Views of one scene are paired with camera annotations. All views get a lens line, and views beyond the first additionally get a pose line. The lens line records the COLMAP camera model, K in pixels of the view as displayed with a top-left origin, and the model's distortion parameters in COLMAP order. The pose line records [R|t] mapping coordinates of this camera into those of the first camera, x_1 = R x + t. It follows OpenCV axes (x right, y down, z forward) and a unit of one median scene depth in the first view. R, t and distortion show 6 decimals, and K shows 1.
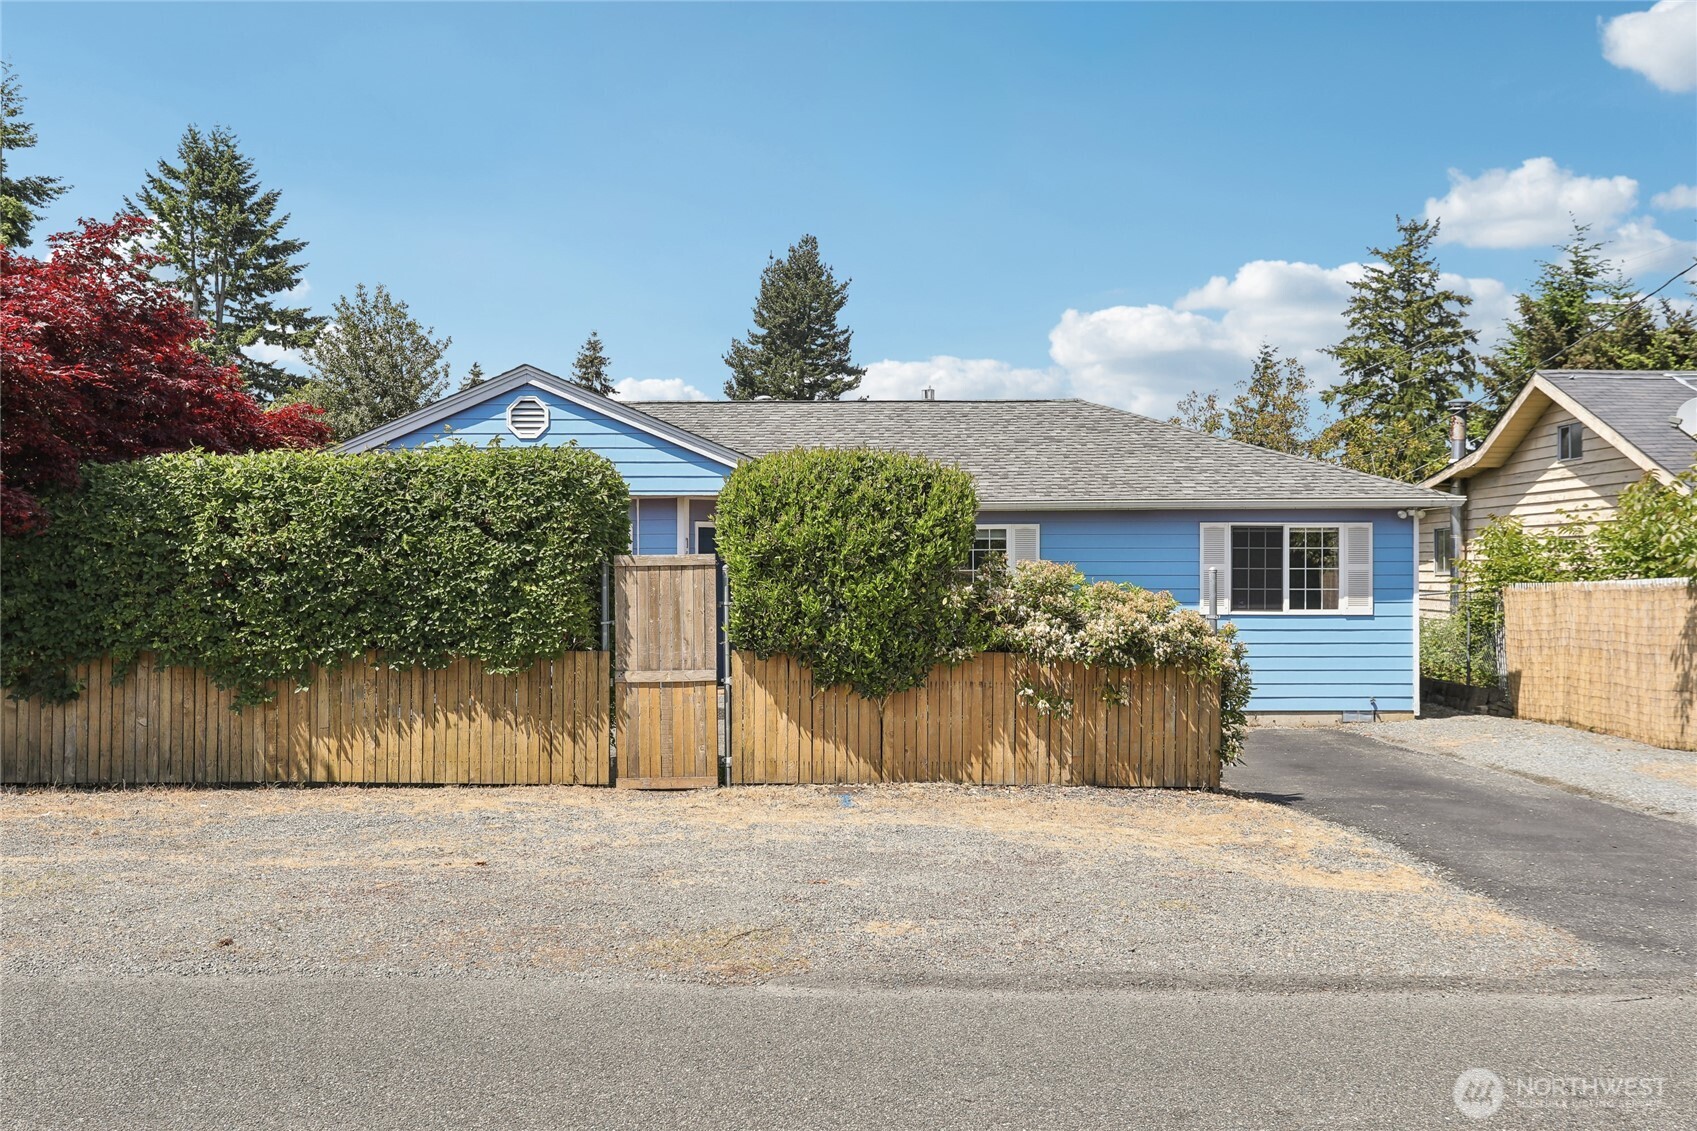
lens RADIAL K [[1431.4, 0, 849.9], [0, 1431.4, 560.3], [0, 0, 1]] dist [-0.000977, 0.010758]
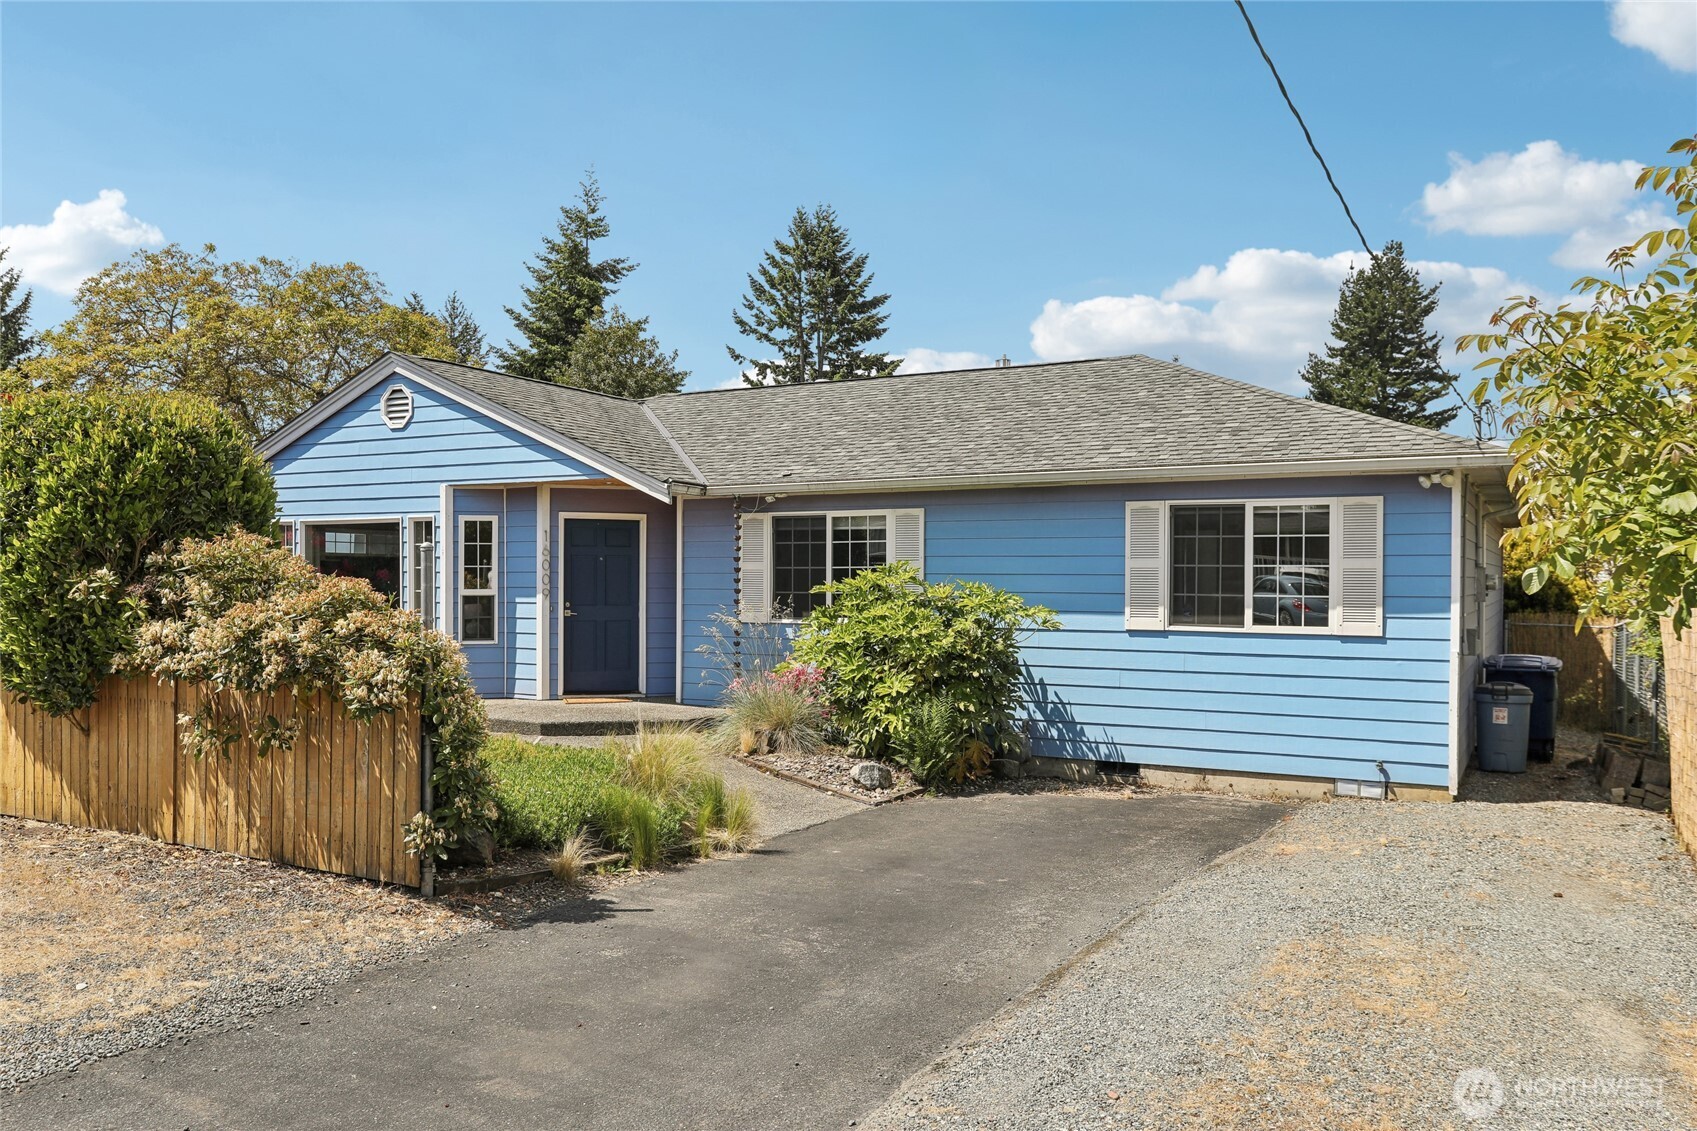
lens RADIAL K [[1285.9, 0, 847.8], [0, 1285.9, 574.2], [0, 0, 1]] dist [-0.009811, -0.001484]
pose [[0.877008, 0.004756, -0.480452, 0.431650], [-0.005525, 0.999985, -0.000186, 0.011093], [0.480444, 0.002817, 0.877021, 0.362674]]
